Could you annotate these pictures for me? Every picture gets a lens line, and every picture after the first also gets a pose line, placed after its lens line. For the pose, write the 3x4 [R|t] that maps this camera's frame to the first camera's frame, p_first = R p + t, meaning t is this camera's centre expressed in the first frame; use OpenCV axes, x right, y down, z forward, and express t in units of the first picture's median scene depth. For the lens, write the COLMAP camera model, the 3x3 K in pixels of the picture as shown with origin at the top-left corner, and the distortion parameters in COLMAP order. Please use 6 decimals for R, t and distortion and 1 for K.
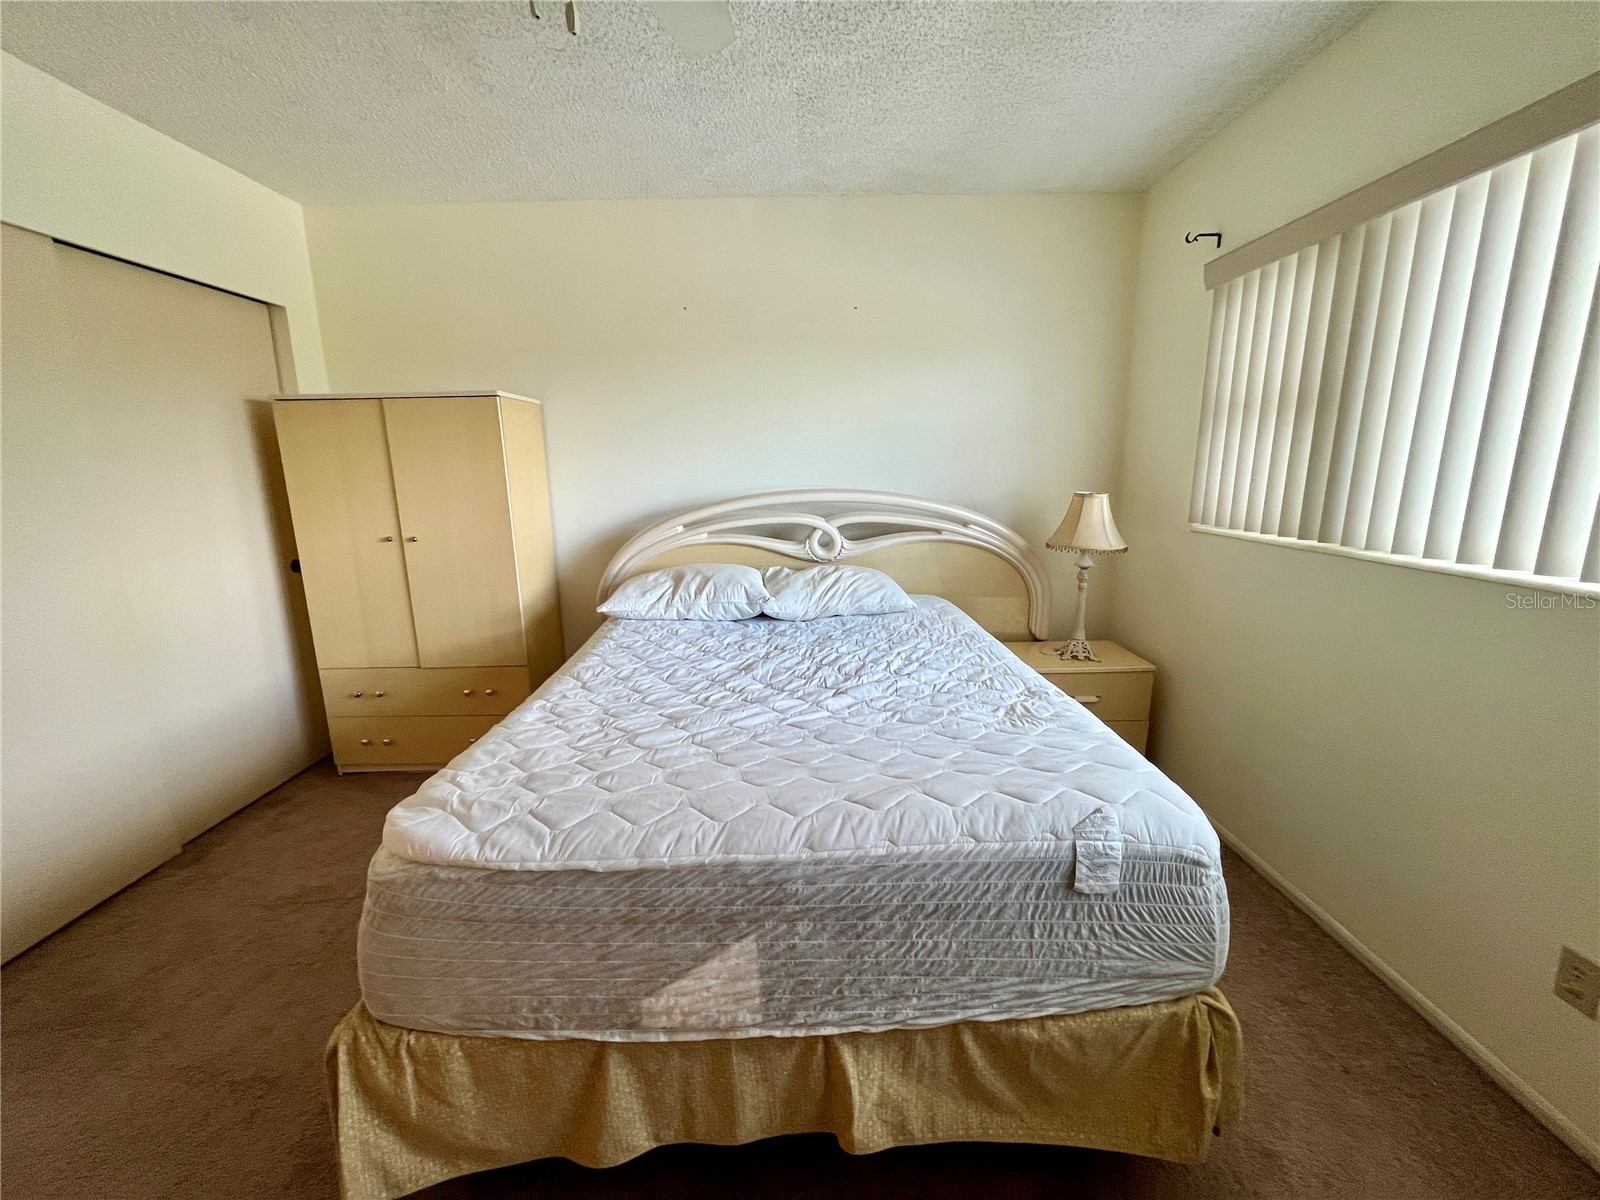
lens RADIAL K [[646.5, 0, 796.9], [0, 646.5, 600.4], [0, 0, 1]] dist [-0.002057, -0.000398]
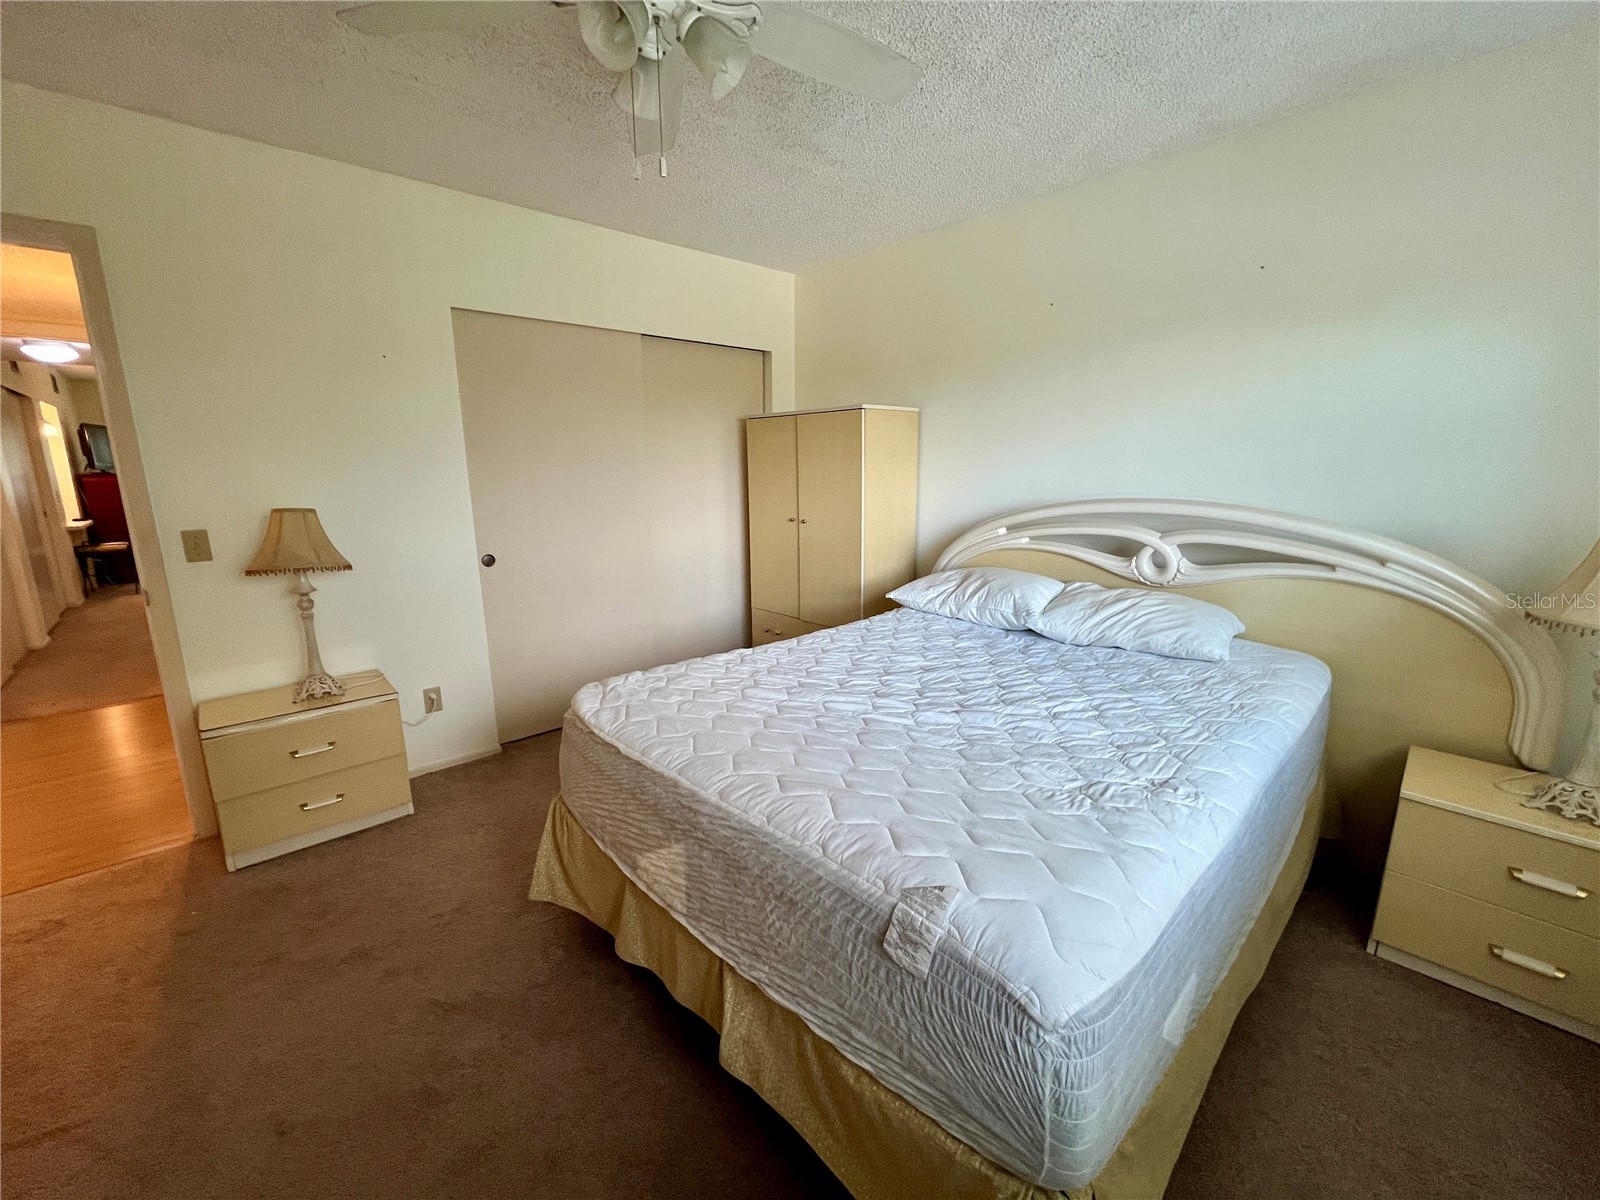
lens RADIAL K [[647.0, 0, 796.9], [0, 647.0, 597.0], [0, 0, 1]] dist [-0.002331, -0.000620]
pose [[0.671916, 0.160640, -0.722996, 0.528075], [-0.155319, 0.985050, 0.074519, -0.055317], [0.724158, 0.062224, 0.686821, 0.138638]]
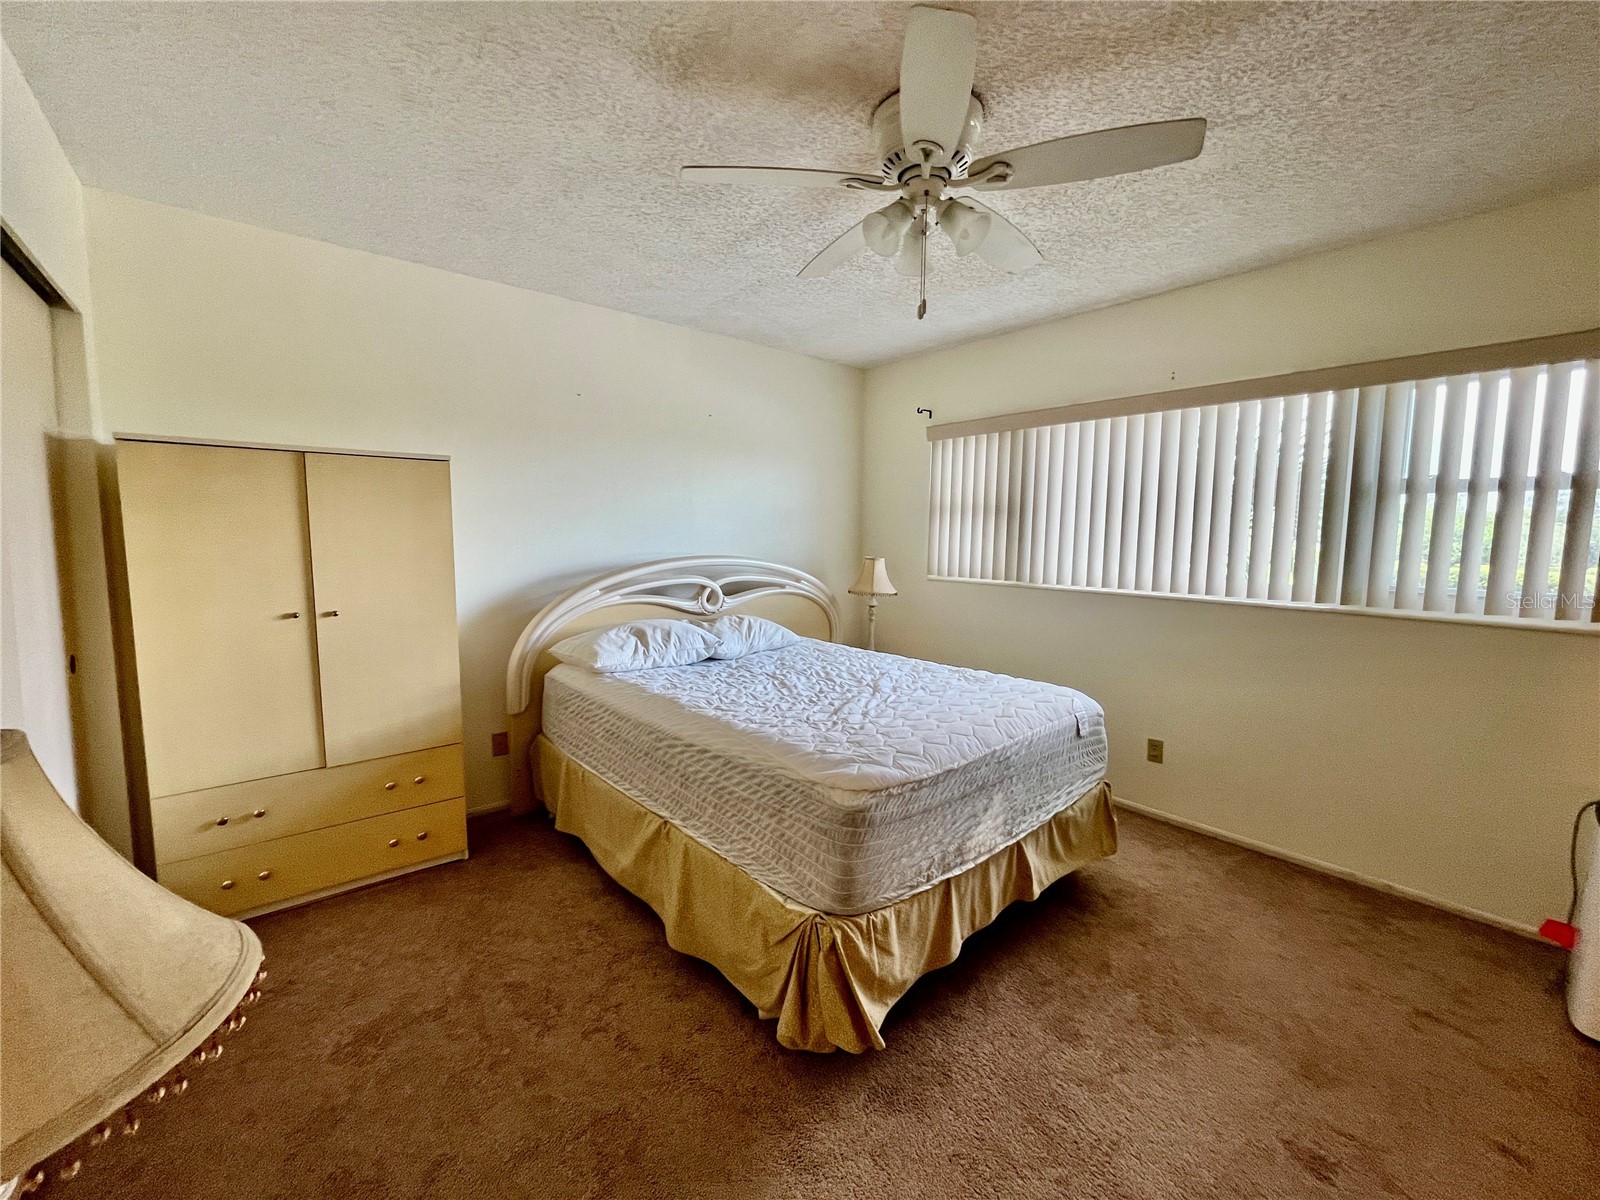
lens RADIAL K [[647.0, 0, 796.9], [0, 647.0, 597.0], [0, 0, 1]] dist [-0.002331, -0.000620]
pose [[0.769248, -0.042898, 0.637509, -0.950091], [0.110828, 0.991578, -0.067007, 0.013989], [-0.629265, 0.122199, 0.767524, -0.074971]]
